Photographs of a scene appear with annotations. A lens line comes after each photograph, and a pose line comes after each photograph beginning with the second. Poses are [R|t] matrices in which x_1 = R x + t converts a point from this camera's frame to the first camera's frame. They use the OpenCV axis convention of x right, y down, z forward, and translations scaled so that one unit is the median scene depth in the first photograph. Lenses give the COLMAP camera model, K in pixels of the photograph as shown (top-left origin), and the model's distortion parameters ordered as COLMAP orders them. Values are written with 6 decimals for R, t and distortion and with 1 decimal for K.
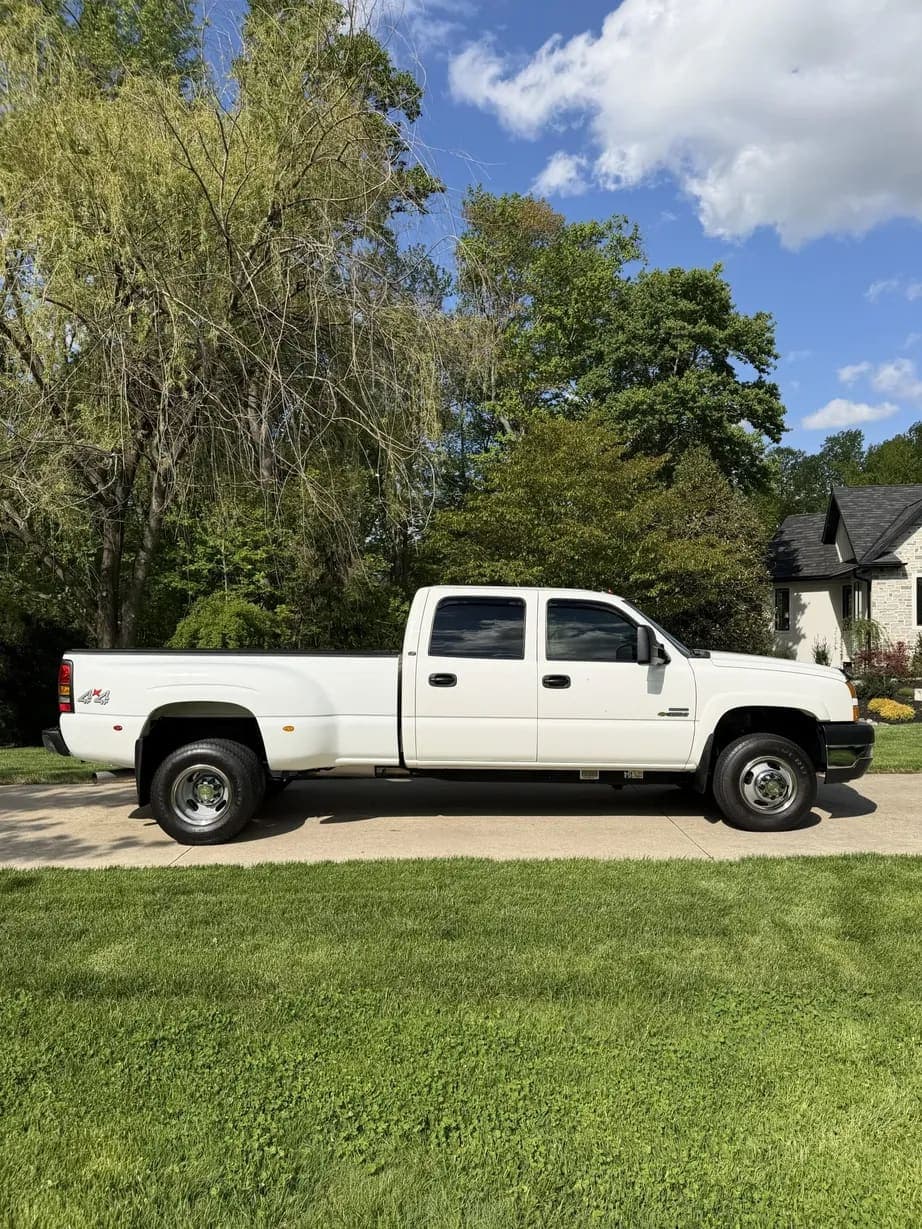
lens RADIAL K [[876.5, 0, 460.5], [0, 876.5, 618.6], [0, 0, 1]] dist [0.173207, -0.343586]
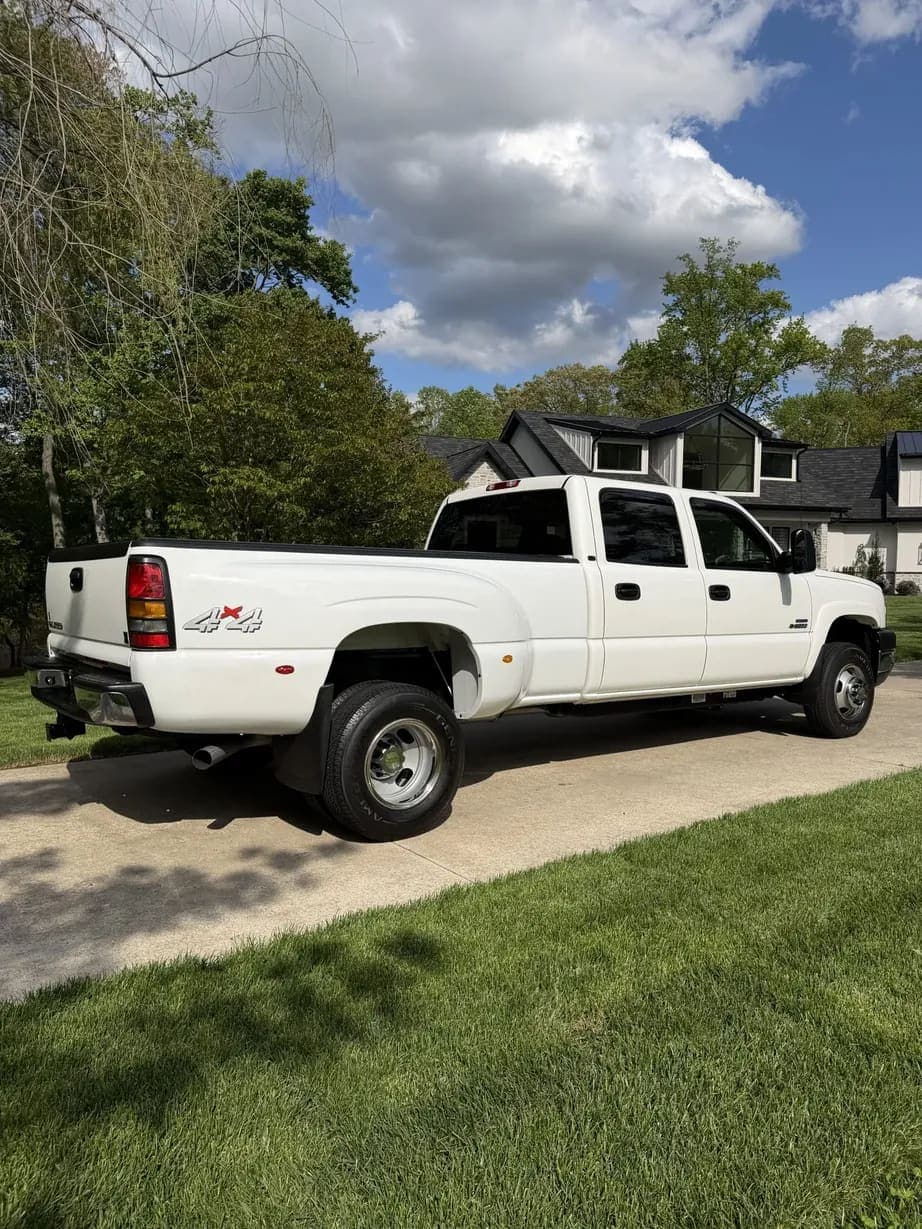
lens RADIAL K [[876.5, 0, 460.5], [0, 876.5, 618.6], [0, 0, 1]] dist [0.173207, -0.343586]
pose [[0.820480, -0.022156, 0.571245, -0.580487], [-0.016872, 0.997875, 0.062936, 0.044626], [-0.571426, -0.061275, 0.818363, 0.410997]]
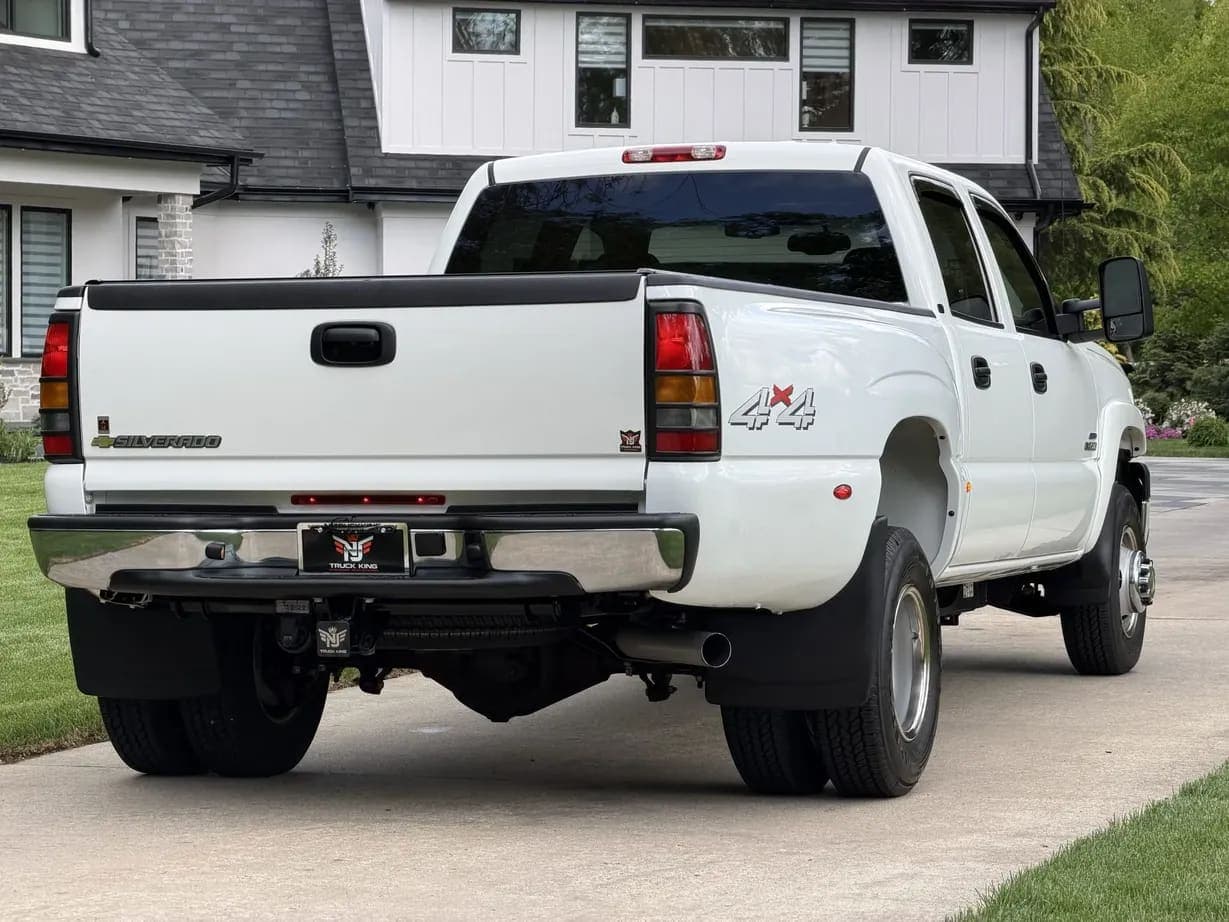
lens RADIAL K [[3713.2, 0, 614.5], [0, 3713.2, 461.0], [0, 0, 1]] dist [0.260722, -0.428795]
pose [[0.345677, -0.016065, 0.938216, -1.692919], [-0.018313, 0.999547, 0.023863, 0.070147], [-0.938175, -0.025431, 0.345226, 0.525219]]
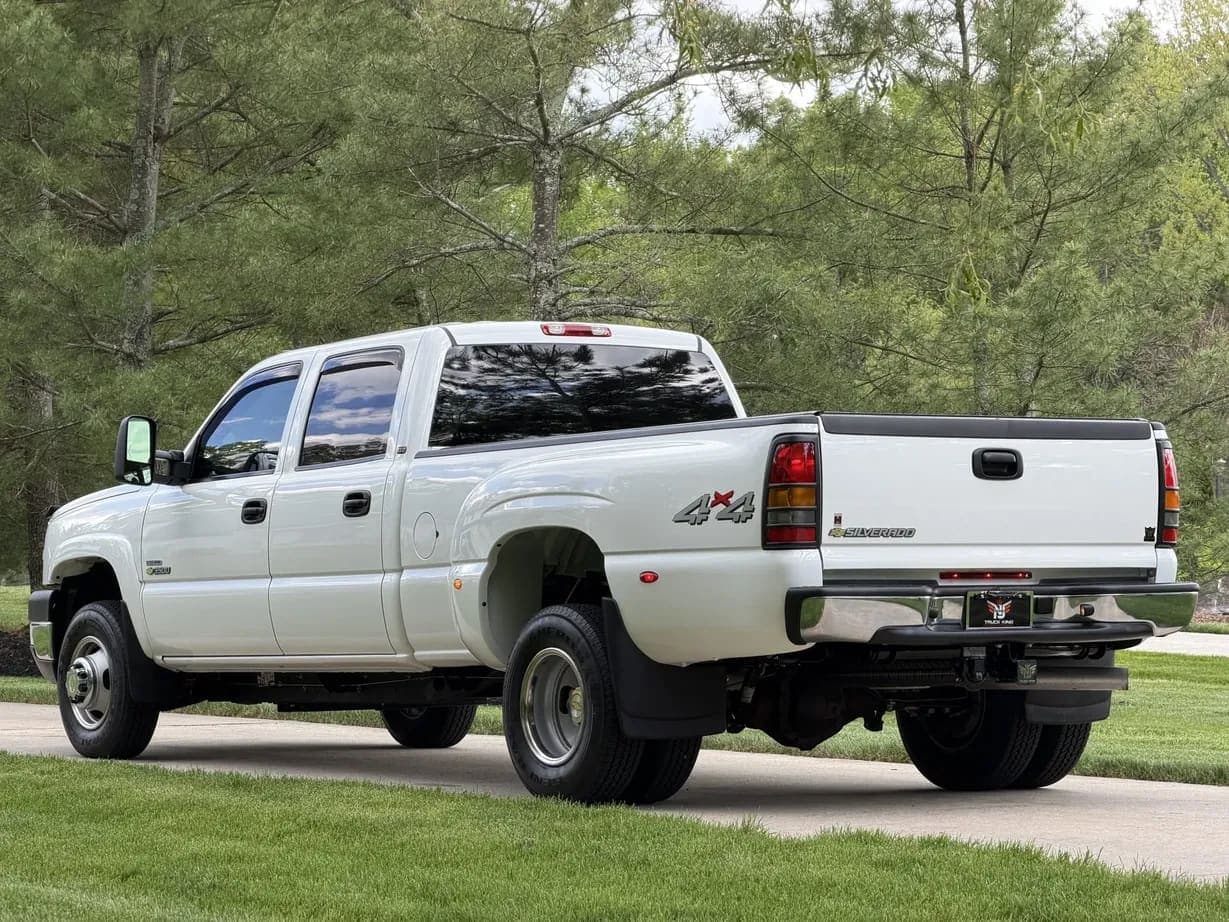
lens RADIAL K [[3713.2, 0, 614.5], [0, 3713.2, 461.0], [0, 0, 1]] dist [0.260722, -0.428795]
pose [[-0.543072, 0.034343, 0.838984, -1.949830], [-0.013982, 0.998655, -0.049929, 0.159092], [-0.839570, -0.038845, -0.541861, 2.300820]]
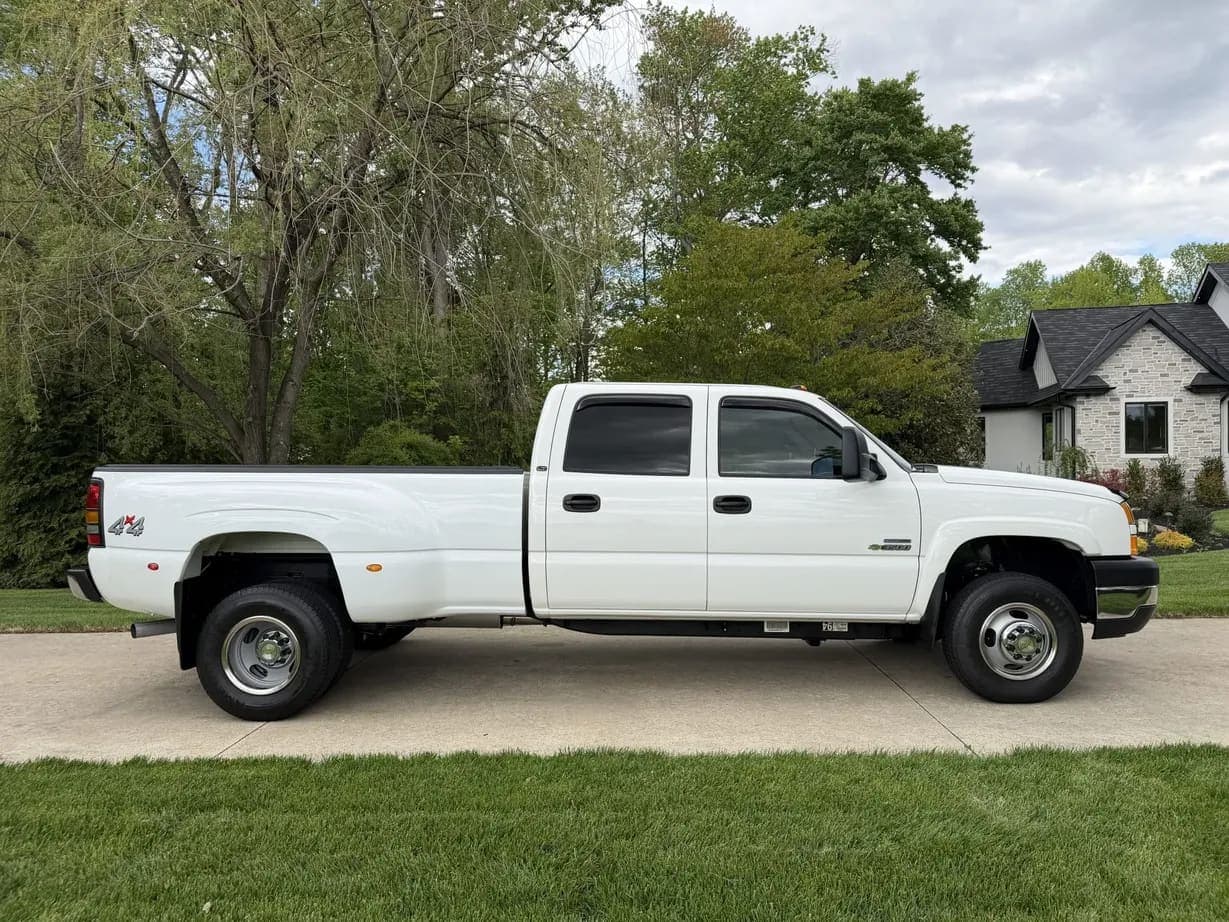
lens RADIAL K [[876.5, 0, 614.5], [0, 876.5, 461.0], [0, 0, 1]] dist [0.173207, -0.343586]
pose [[0.999355, -0.005931, -0.035430, 0.033811], [0.006240, 0.999943, 0.008611, 0.026335], [0.035377, -0.008826, 0.999335, 0.234555]]
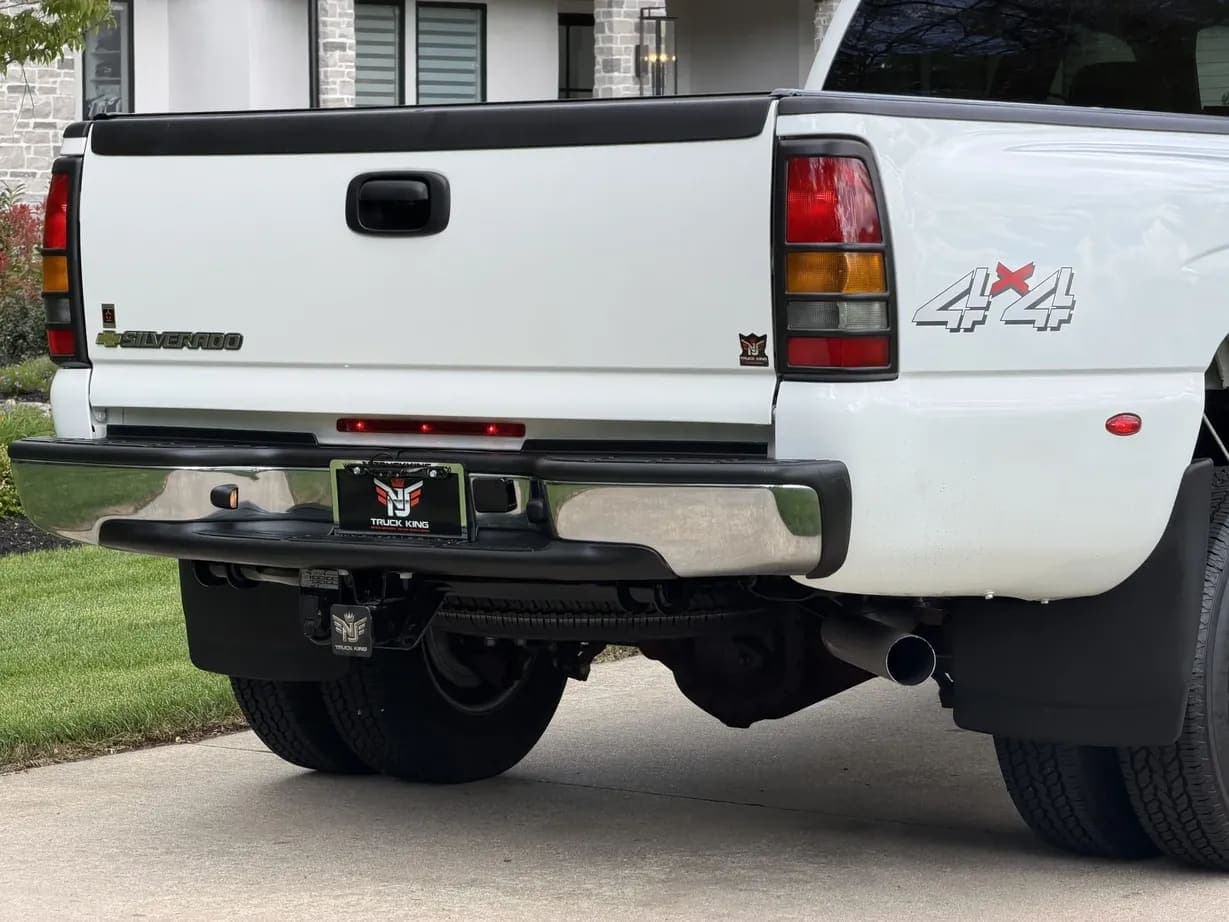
lens RADIAL K [[3713.2, 0, 614.5], [0, 3713.2, 461.0], [0, 0, 1]] dist [0.260722, -0.428795]
pose [[0.601839, -0.052750, 0.796873, -1.166281], [-0.013791, 0.996981, 0.076413, 0.053739], [-0.798498, -0.056978, 0.599295, 0.473190]]
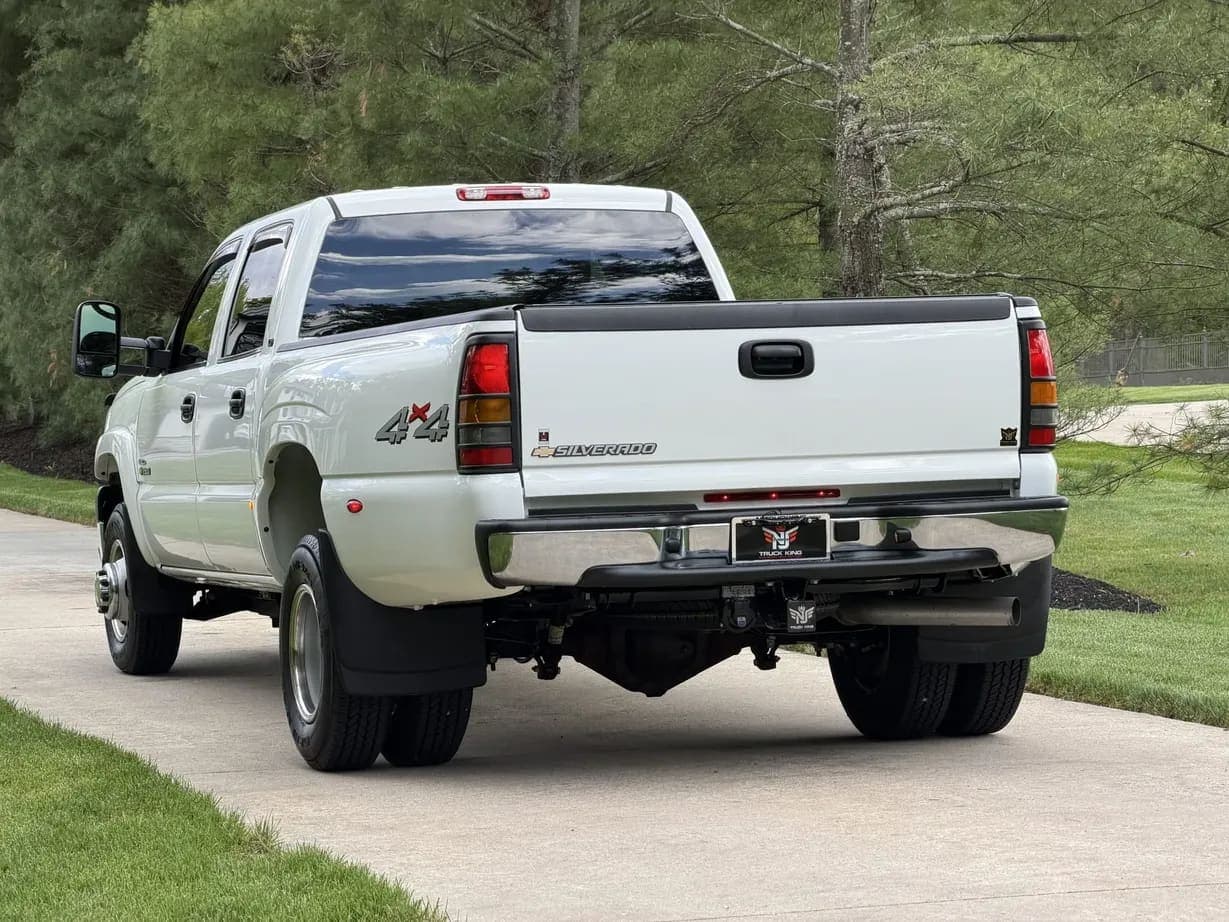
lens RADIAL K [[3713.2, 0, 614.5], [0, 3713.2, 461.0], [0, 0, 1]] dist [0.260722, -0.428795]
pose [[-0.289537, -0.006810, 0.957143, -1.918257], [0.003989, 0.999957, 0.008321, 0.091148], [-0.957158, 0.006227, -0.289498, 1.608079]]
